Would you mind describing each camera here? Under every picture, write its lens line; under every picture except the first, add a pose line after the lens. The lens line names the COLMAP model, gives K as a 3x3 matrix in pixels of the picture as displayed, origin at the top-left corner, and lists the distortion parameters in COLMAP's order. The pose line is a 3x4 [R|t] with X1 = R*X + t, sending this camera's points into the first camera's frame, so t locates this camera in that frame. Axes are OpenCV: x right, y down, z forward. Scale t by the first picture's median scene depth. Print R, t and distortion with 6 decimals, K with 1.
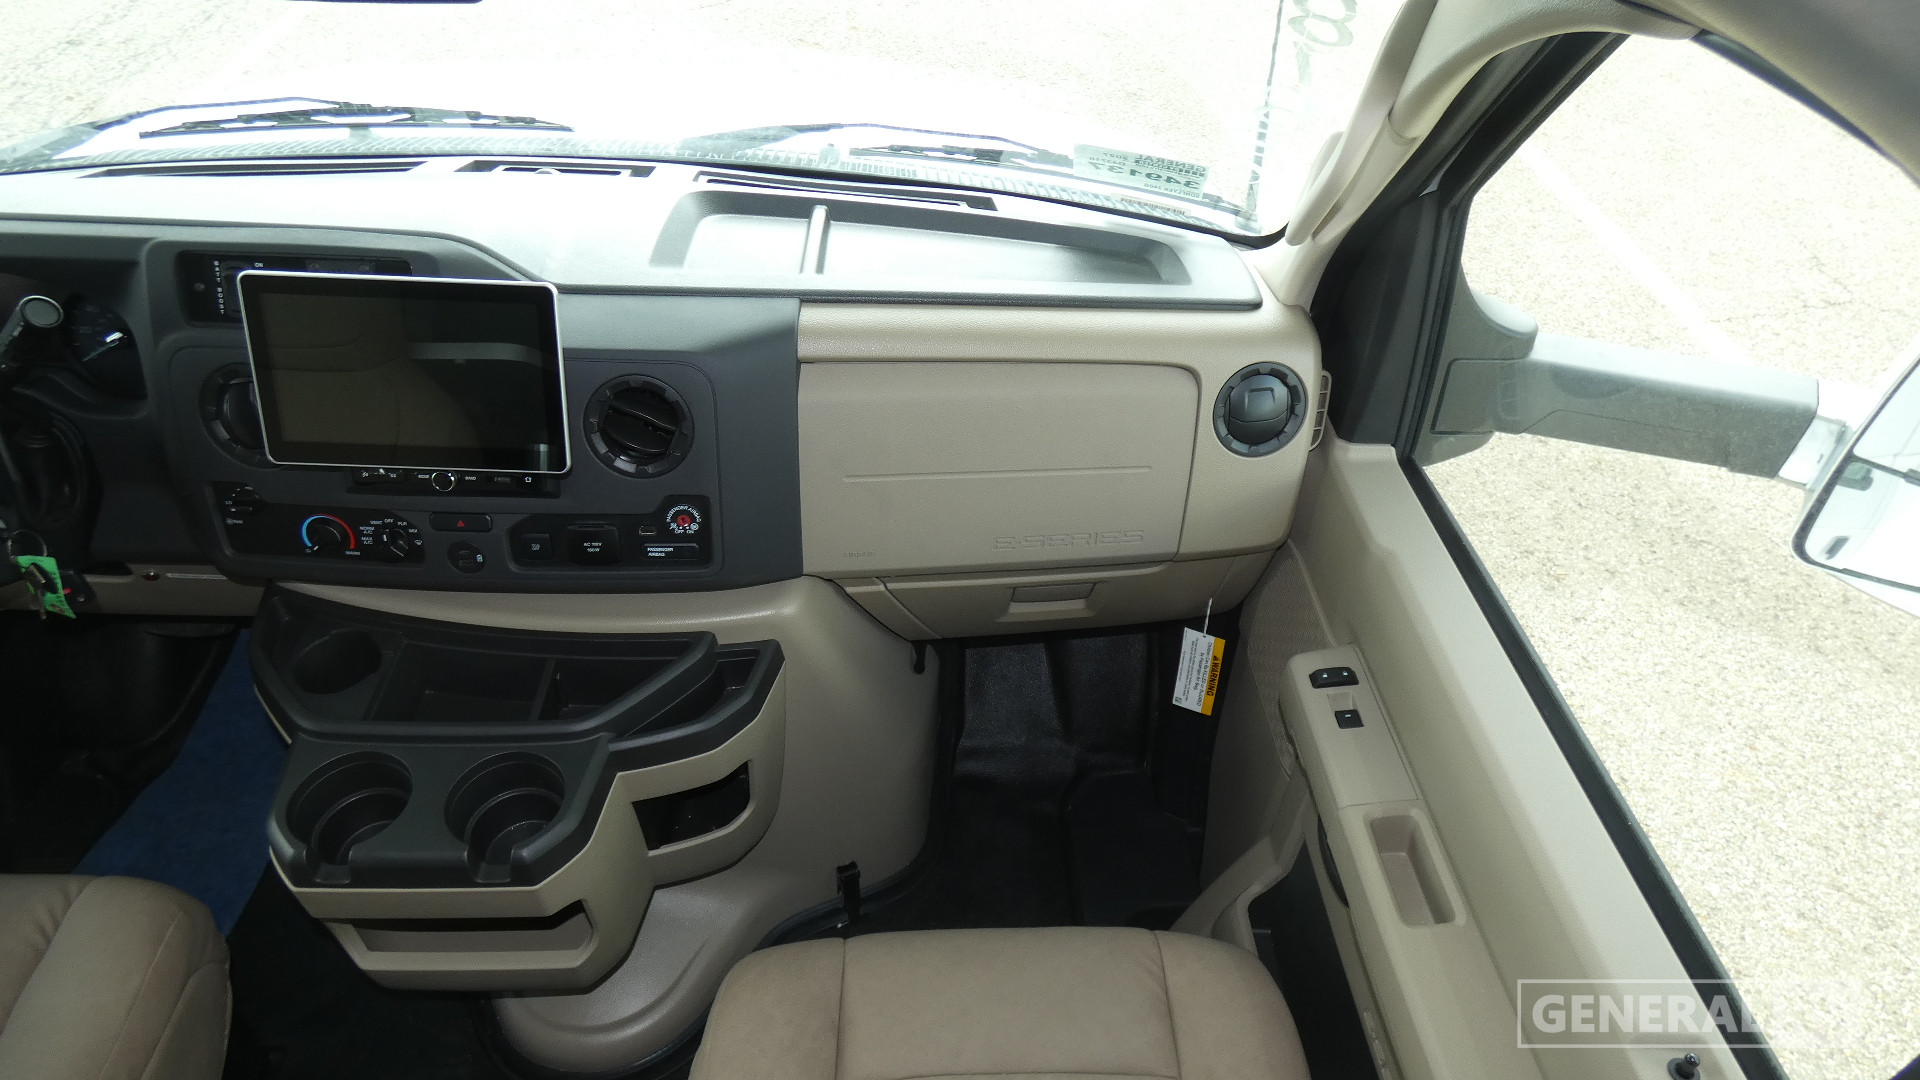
lens RADIAL K [[1150.0, 0, 963.5], [0, 1150.0, 539.7], [0, 0, 1]] dist [-0.003662, 0.001890]
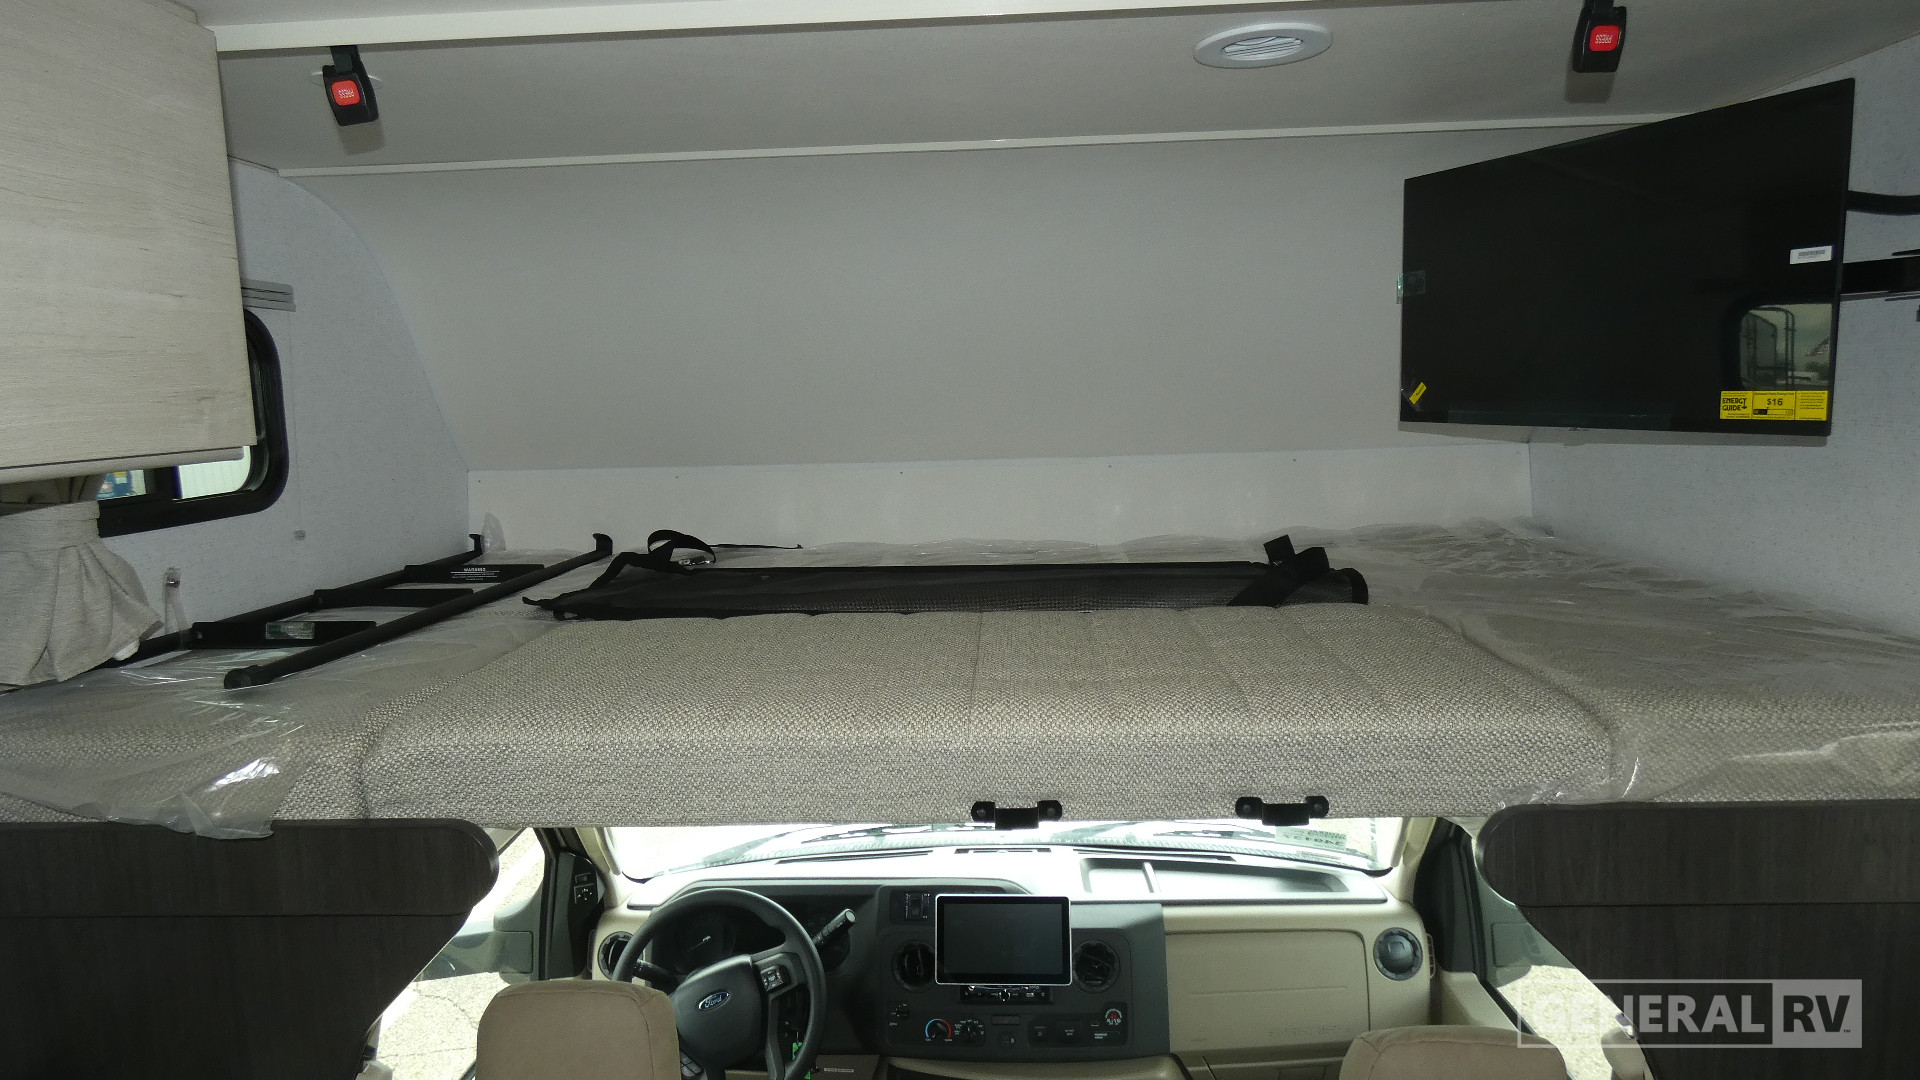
lens RADIAL K [[1150.0, 0, 958.7], [0, 1150.0, 537.8], [0, 0, 1]] dist [-0.003662, 0.001890]
pose [[0.993243, -0.068601, -0.093610, -0.246998], [0.006059, 0.836147, -0.548472, 0.354182], [0.115897, 0.544198, 0.830913, -1.072618]]
